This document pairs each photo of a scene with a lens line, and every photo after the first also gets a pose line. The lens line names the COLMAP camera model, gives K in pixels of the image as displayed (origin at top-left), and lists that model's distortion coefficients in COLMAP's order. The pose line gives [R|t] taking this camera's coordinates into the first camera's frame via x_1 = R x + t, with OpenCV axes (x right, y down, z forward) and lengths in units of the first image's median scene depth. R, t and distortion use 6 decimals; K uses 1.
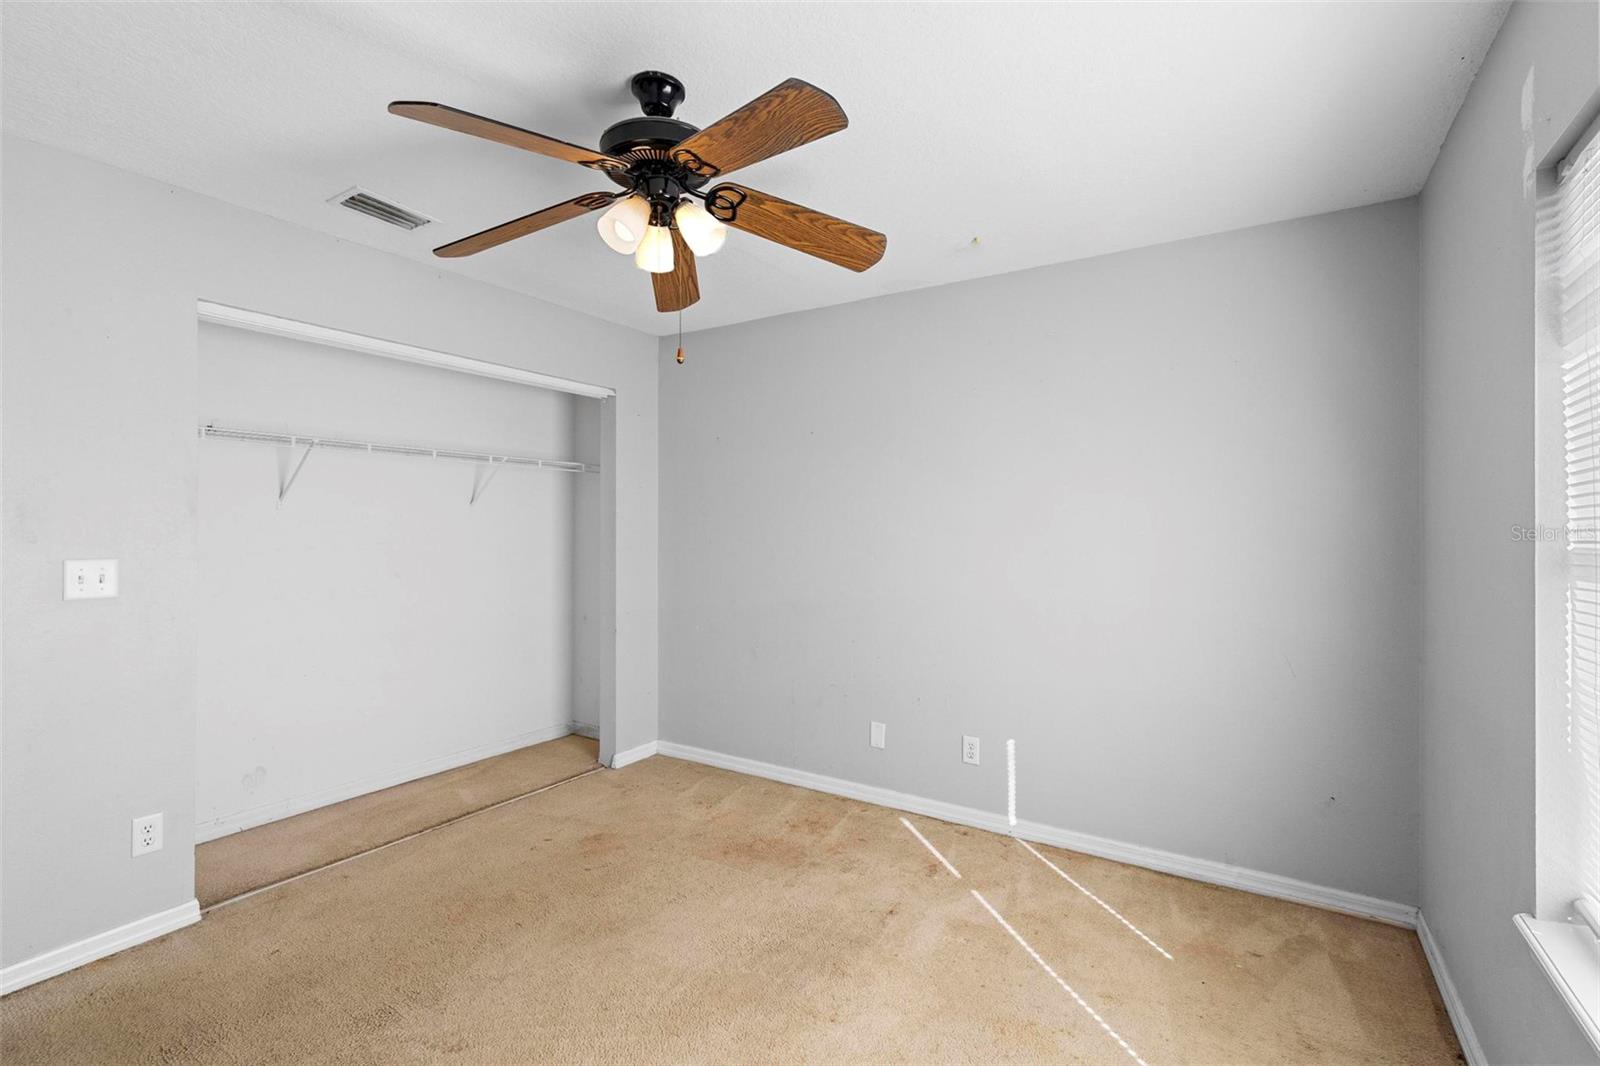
lens RADIAL K [[726.6, 0, 796.6], [0, 726.6, 524.2], [0, 0, 1]] dist [-0.005447, 0.001942]
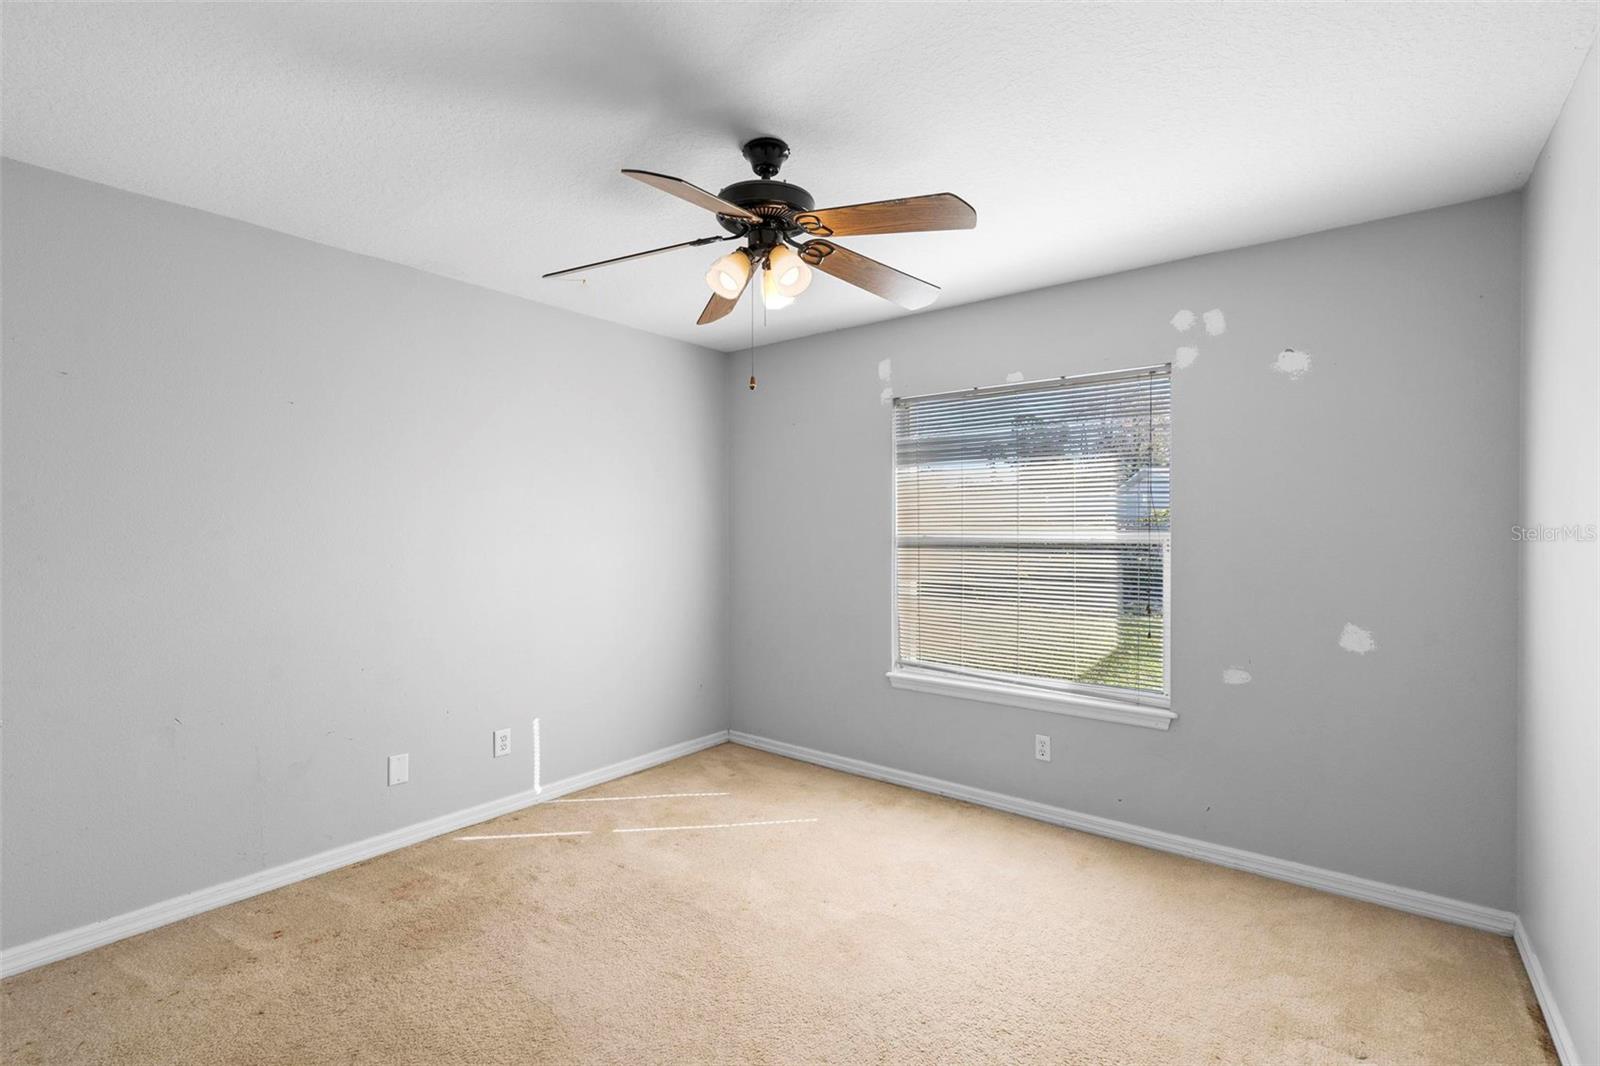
lens RADIAL K [[726.6, 0, 796.6], [0, 726.6, 524.2], [0, 0, 1]] dist [-0.005447, 0.001942]
pose [[0.094919, 0.005156, 0.995472, -0.859928], [-0.002384, 0.999985, -0.004952, 0.000054], [-0.995482, -0.001904, 0.094930, 0.537023]]
